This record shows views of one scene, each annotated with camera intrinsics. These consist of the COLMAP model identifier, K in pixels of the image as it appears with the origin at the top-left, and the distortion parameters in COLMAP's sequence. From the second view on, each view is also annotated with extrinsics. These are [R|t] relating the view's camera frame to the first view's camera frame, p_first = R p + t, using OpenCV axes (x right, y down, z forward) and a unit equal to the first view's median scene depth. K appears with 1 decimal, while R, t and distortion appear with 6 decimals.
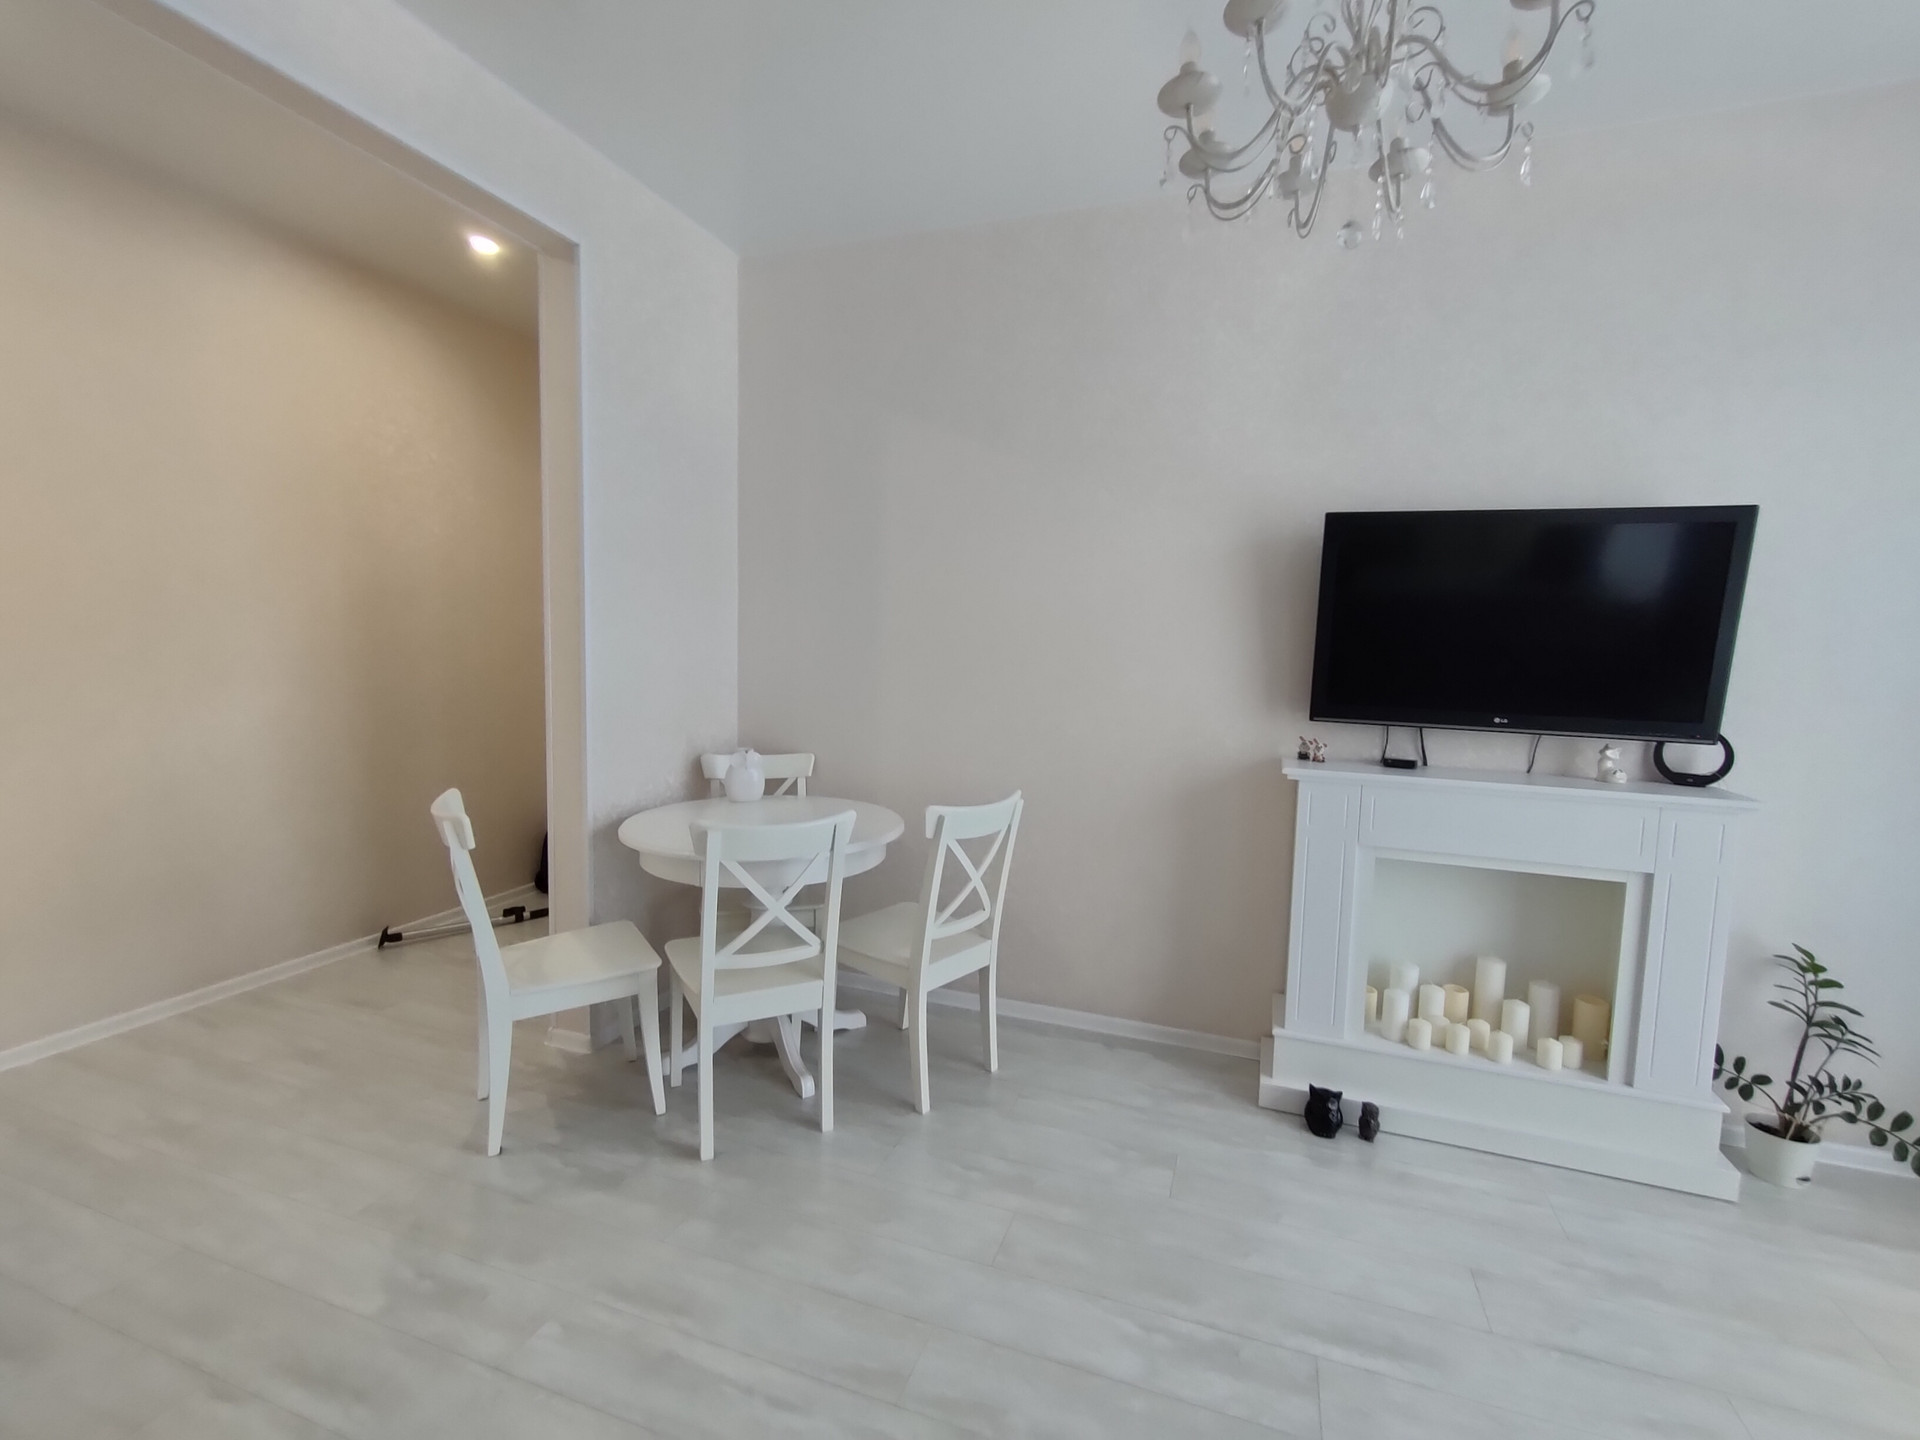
lens RADIAL K [[867.1, 0, 954.1], [0, 867.1, 725.3], [0, 0, 1]] dist [0.009109, 0.000169]
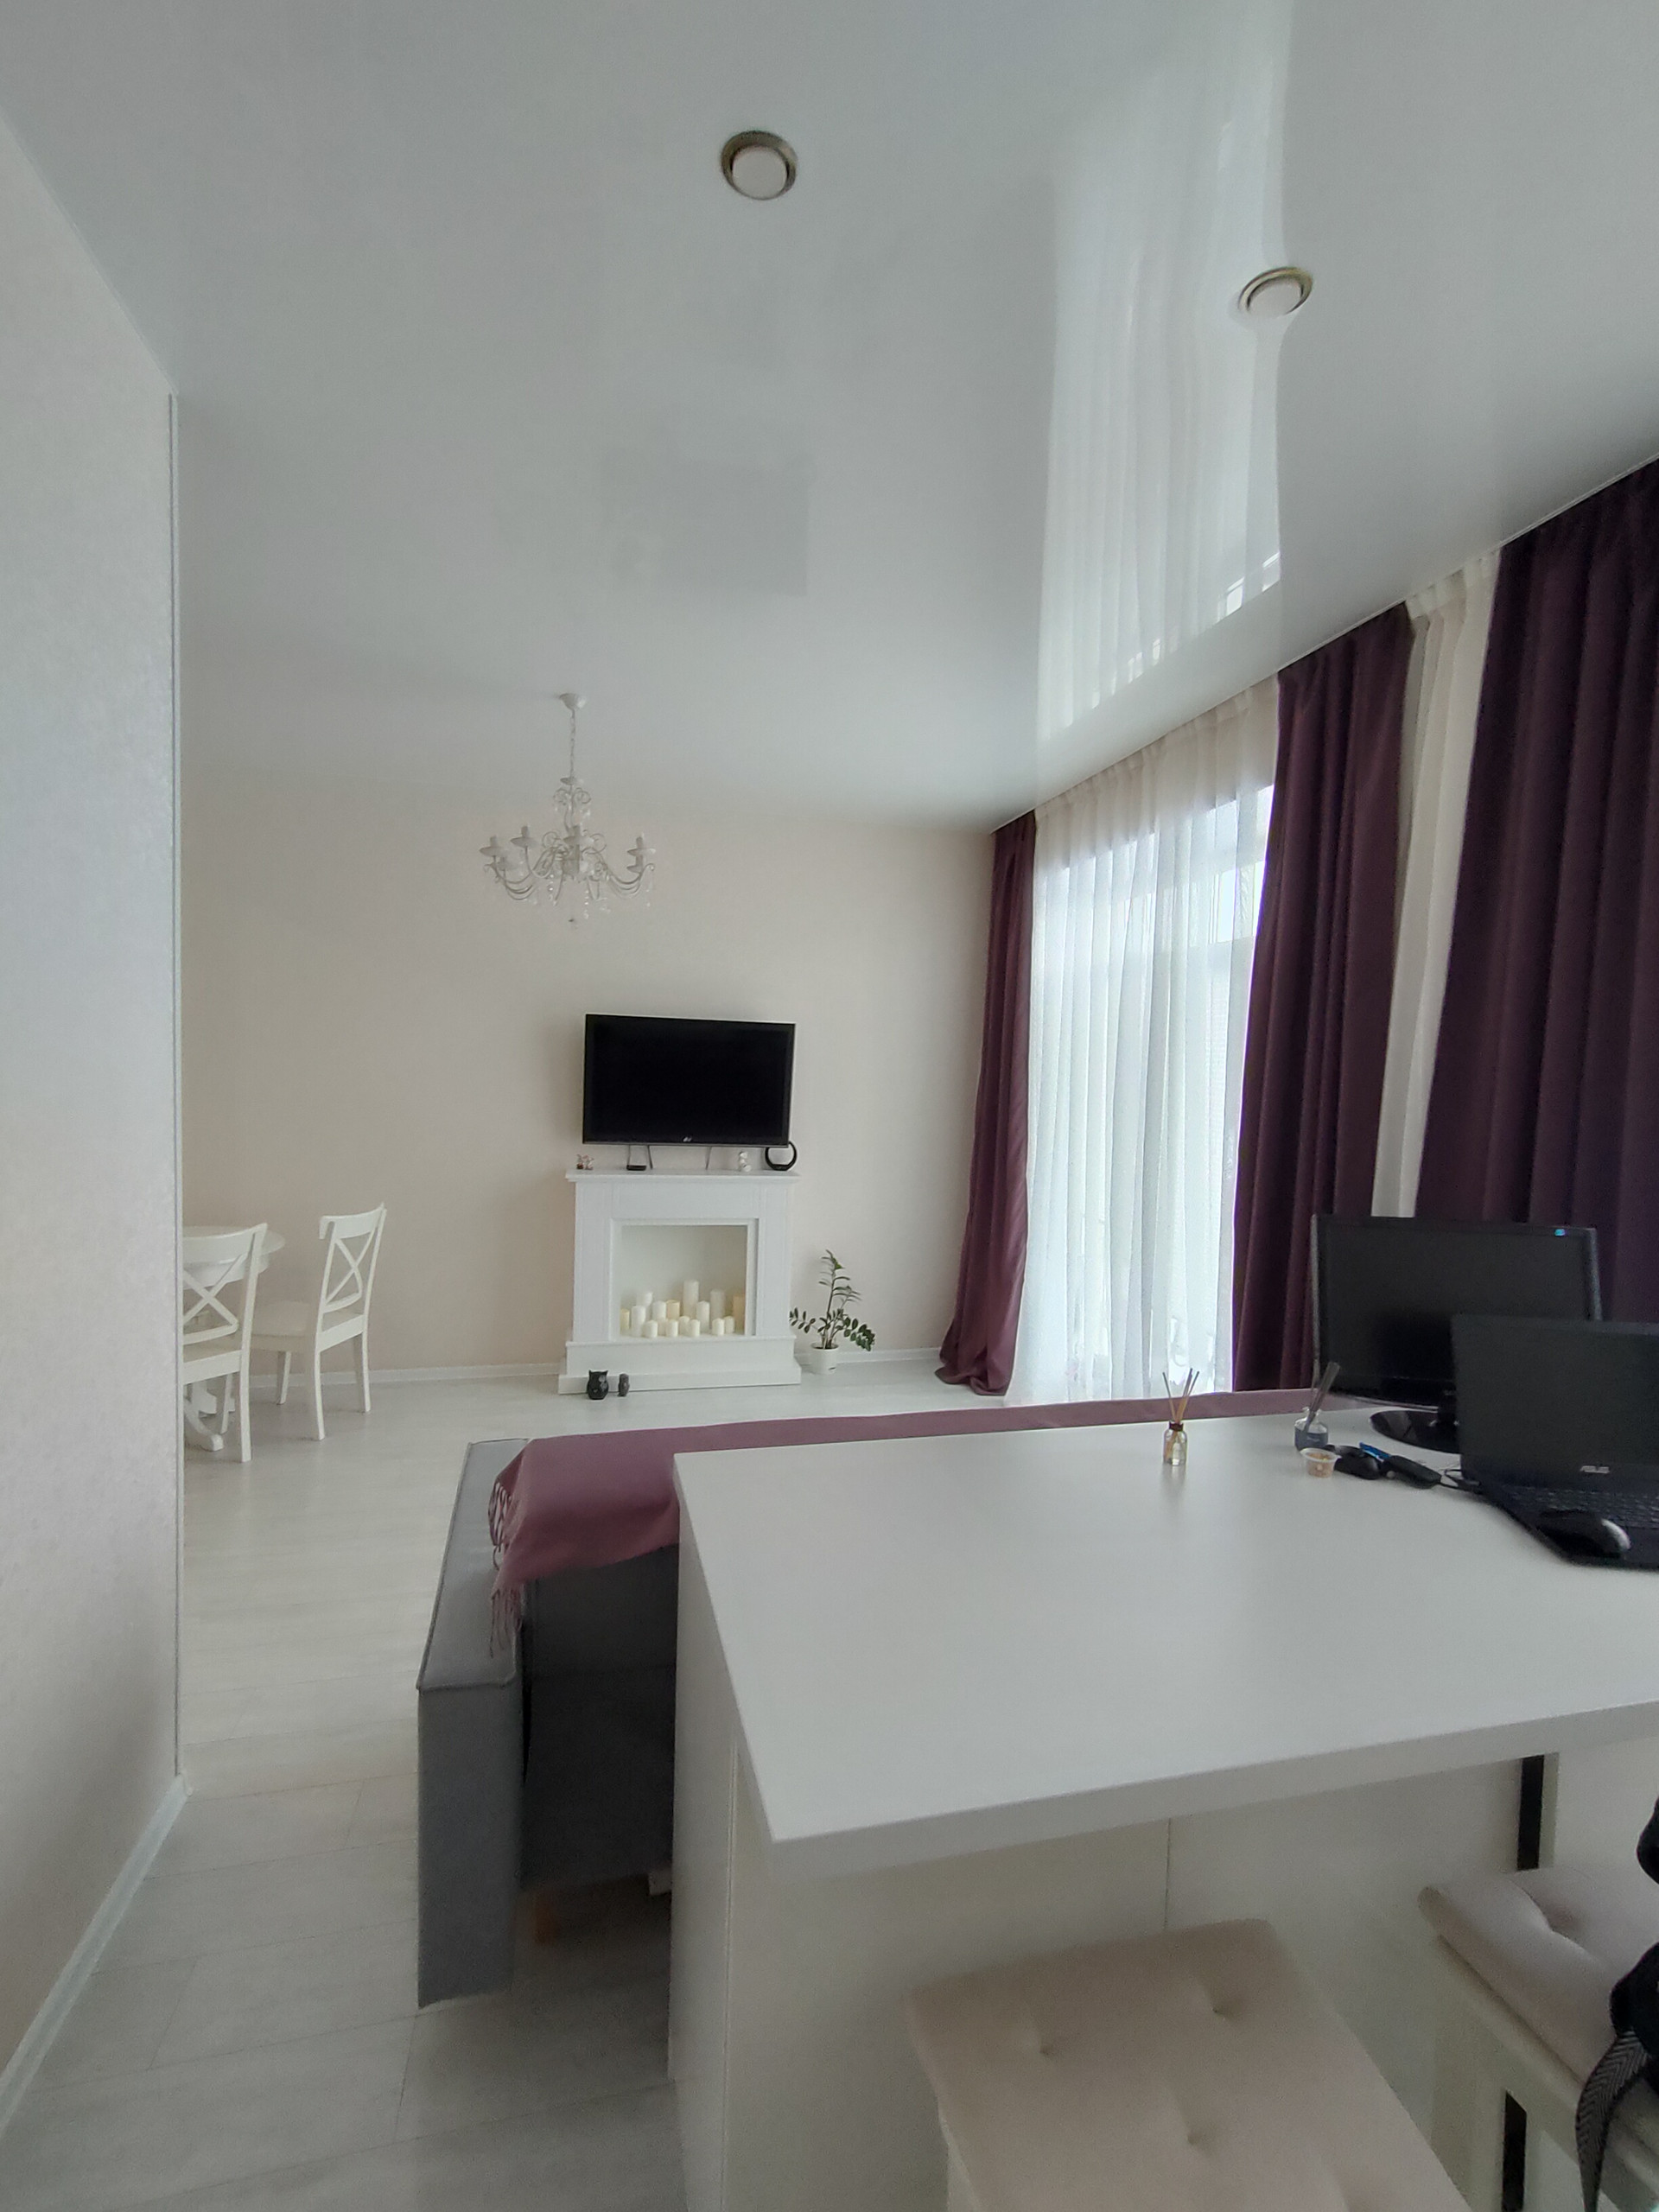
lens RADIAL K [[1006.7, 0, 826.1], [0, 1006.7, 1111.8], [0, 0, 1]] dist [0.011630, -0.000003]
pose [[0.835518, -0.027077, 0.548796, -0.230247], [0.045698, 0.998749, -0.020296, -0.006243], [-0.547560, 0.042037, 0.835710, -0.804560]]
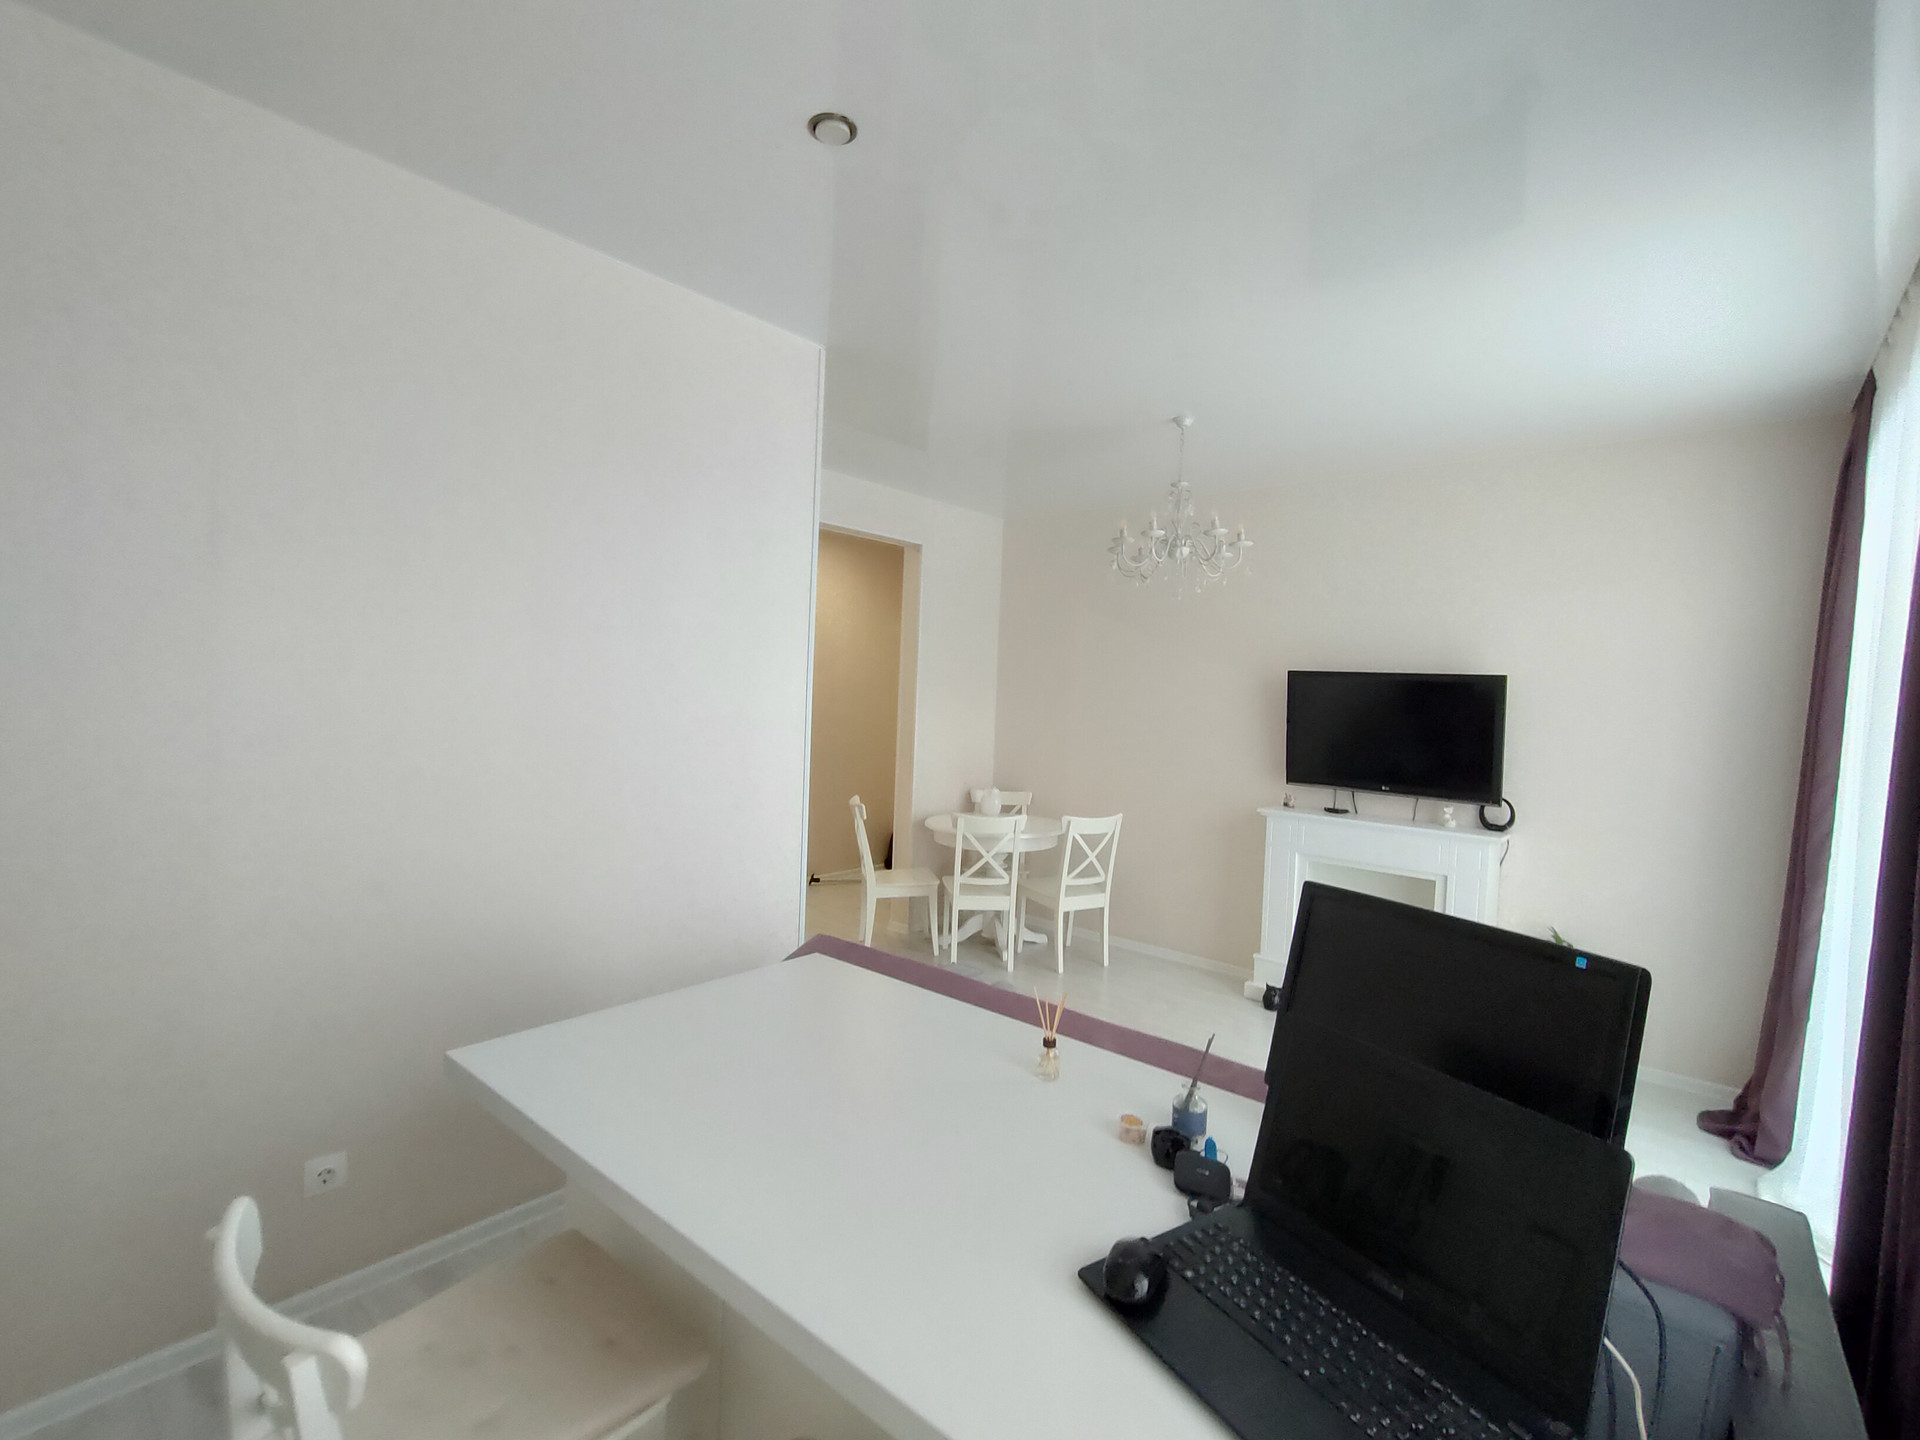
lens RADIAL K [[873.8, 0, 964.6], [0, 873.8, 722.6], [0, 0, 1]] dist [0.011630, -0.000003]
pose [[0.935129, 0.021291, -0.353666, 0.454438], [-0.047072, 0.996810, -0.064454, 0.016688], [0.351166, 0.076921, 0.933148, -0.974928]]
